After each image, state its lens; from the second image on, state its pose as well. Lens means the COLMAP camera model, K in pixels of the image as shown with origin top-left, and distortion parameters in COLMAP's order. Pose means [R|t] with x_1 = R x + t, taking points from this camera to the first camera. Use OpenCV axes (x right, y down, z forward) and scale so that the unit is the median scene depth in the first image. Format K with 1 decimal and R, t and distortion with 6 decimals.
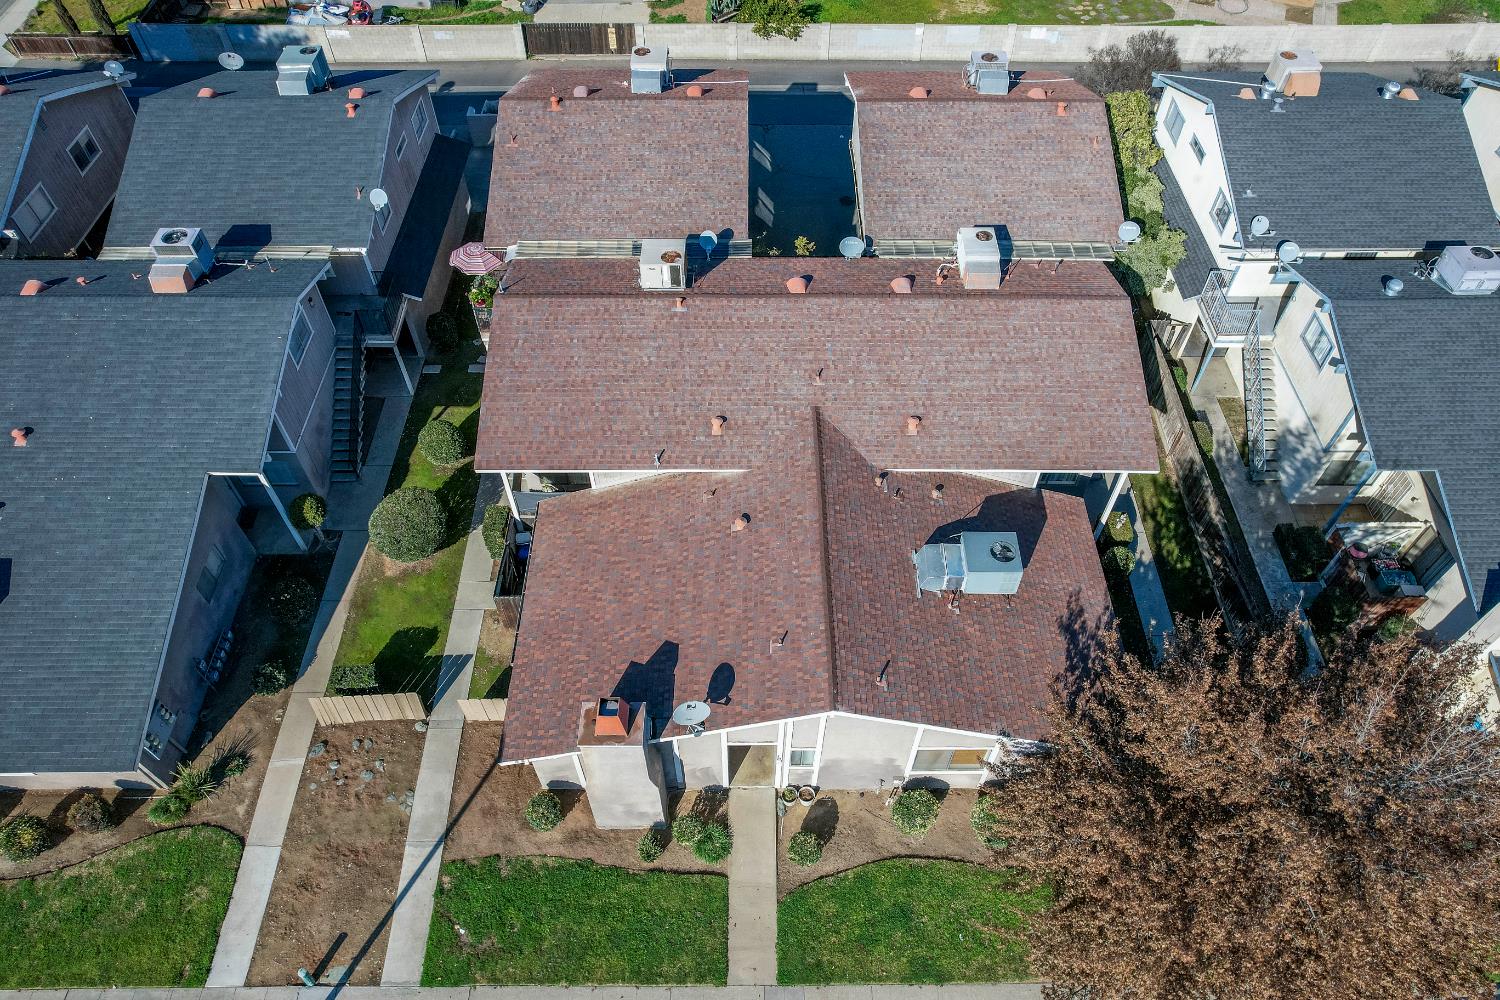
lens RADIAL K [[1008.0, 0, 710.2], [0, 1008.0, 482.6], [0, 0, 1]] dist [-0.050603, 0.061196]
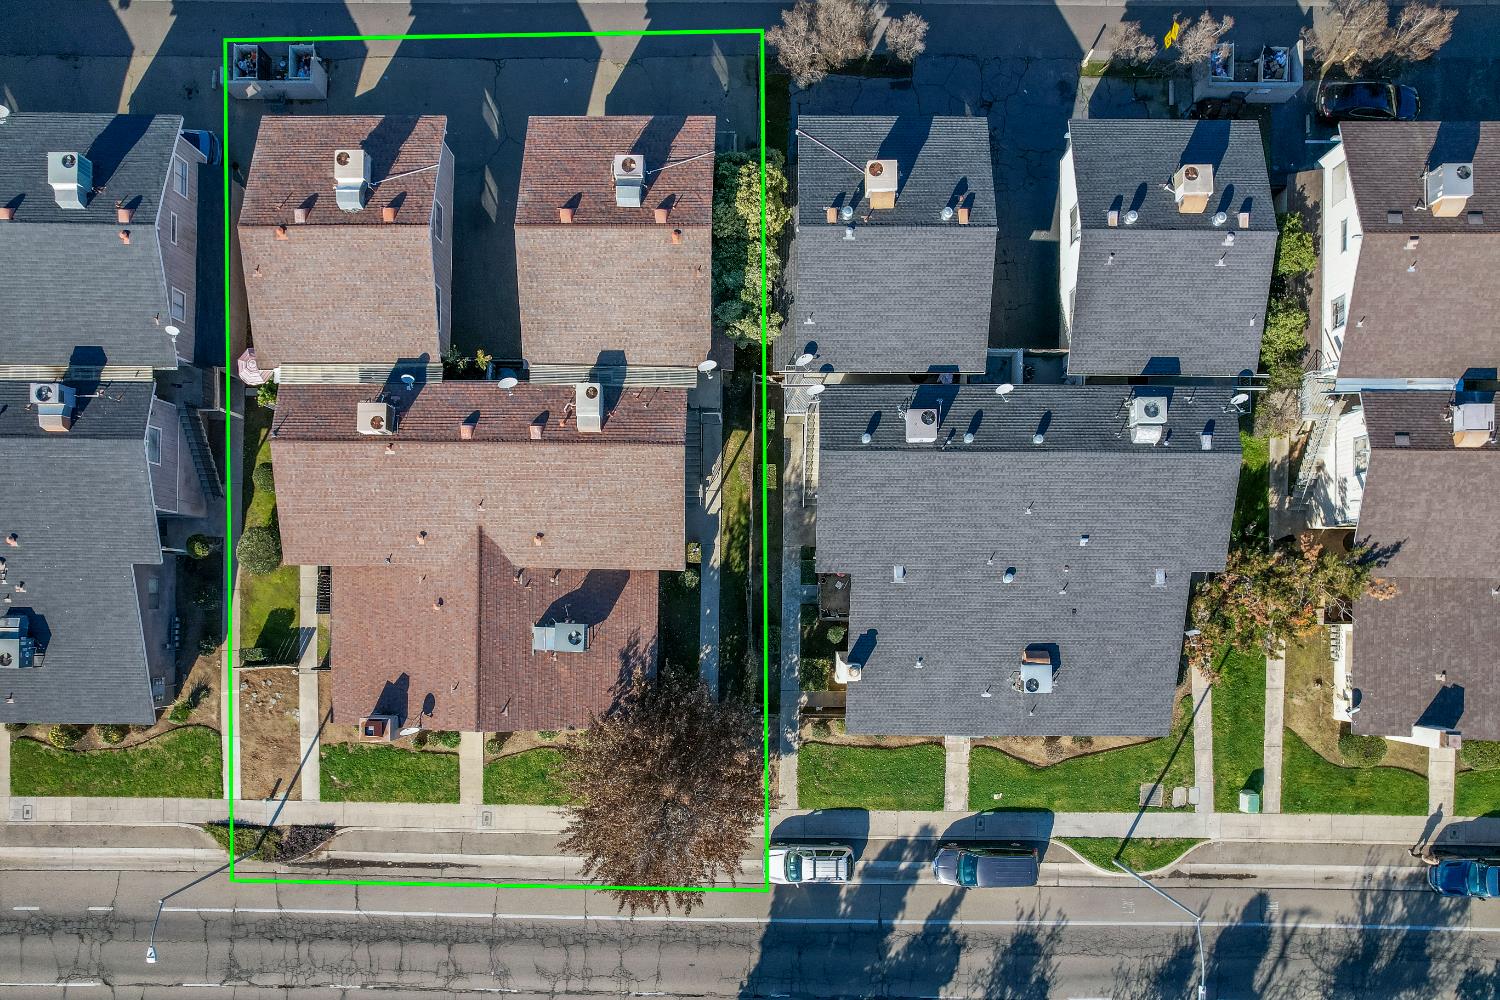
lens RADIAL K [[1090.7, 0, 687.7], [0, 1090.7, 579.9], [0, 0, 1]] dist [-0.071256, 0.119032]
pose [[0.998209, -0.008810, -0.059163, 0.560933], [0.044610, 0.768553, 0.638229, -1.148848], [0.039847, -0.639726, 0.767570, -0.391085]]
